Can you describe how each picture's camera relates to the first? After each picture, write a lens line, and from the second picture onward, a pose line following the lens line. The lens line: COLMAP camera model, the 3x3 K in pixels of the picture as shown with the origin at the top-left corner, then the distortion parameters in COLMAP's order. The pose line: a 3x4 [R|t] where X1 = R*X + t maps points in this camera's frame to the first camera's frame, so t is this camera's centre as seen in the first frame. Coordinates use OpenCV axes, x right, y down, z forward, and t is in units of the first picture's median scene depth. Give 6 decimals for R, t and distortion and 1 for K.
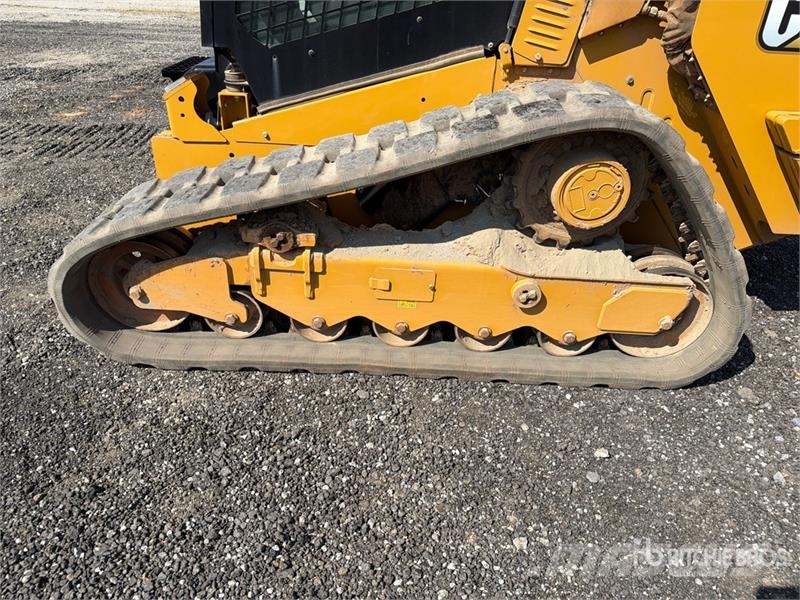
lens RADIAL K [[570.8, 0, 394.7], [0, 570.8, 306.4], [0, 0, 1]] dist [0.043300, -0.051618]
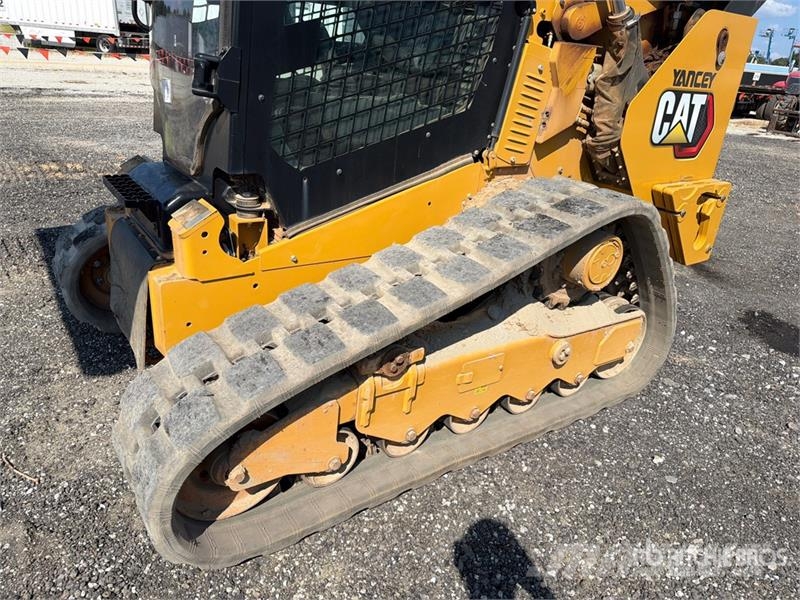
lens RADIAL K [[570.8, 0, 396.4], [0, 570.8, 305.0], [0, 0, 1]] dist [0.043300, -0.051618]
pose [[0.817972, -0.209734, 0.535661, -0.654404], [0.256586, 0.966428, -0.013417, -0.186086], [-0.514864, 0.148418, 0.844326, 0.158832]]
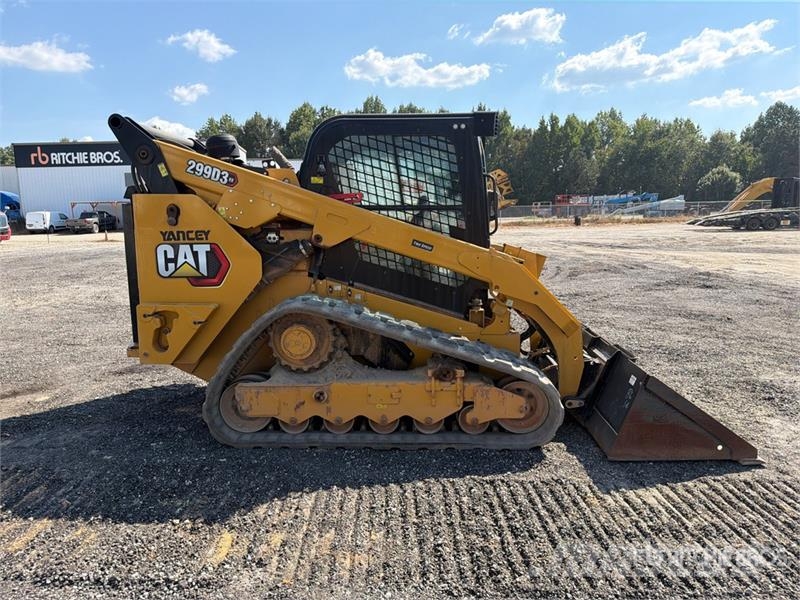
lens RADIAL K [[570.8, 0, 404.8], [0, 570.8, 304.8], [0, 0, 1]] dist [0.043300, -0.051618]
pose [[0.998204, -0.058541, -0.012695, 1.431518], [0.049650, 0.927142, -0.371406, 0.463696], [0.033512, 0.370109, 0.928384, -0.880460]]
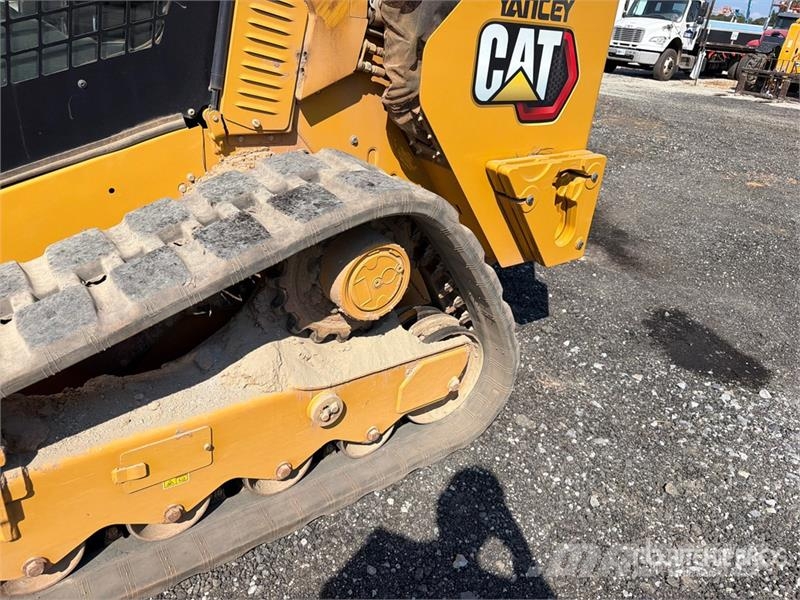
lens RADIAL K [[570.8, 0, 394.9], [0, 570.8, 297.8], [0, 0, 1]] dist [0.043300, -0.051618]
pose [[0.800891, -0.243030, 0.547274, -0.095037], [0.263920, 0.963643, 0.041702, -0.179684], [-0.537512, 0.111038, 0.835914, 0.247291]]
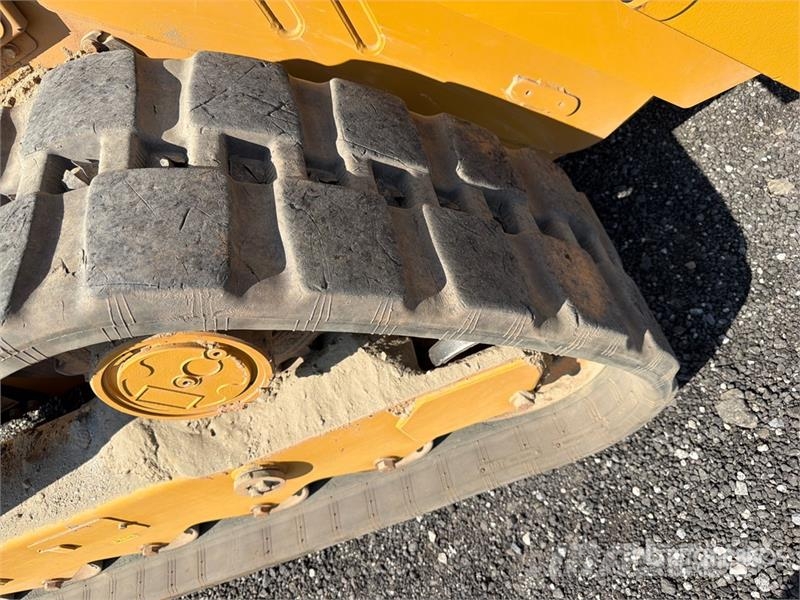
lens RADIAL K [[570.8, 0, 405.6], [0, 570.8, 295.6], [0, 0, 1]] dist [0.043300, -0.051618]
pose [[0.870324, -0.417502, -0.261206, 0.565252], [0.488629, 0.798248, 0.352196, -0.285869], [0.061464, -0.434158, 0.898738, 0.581371]]
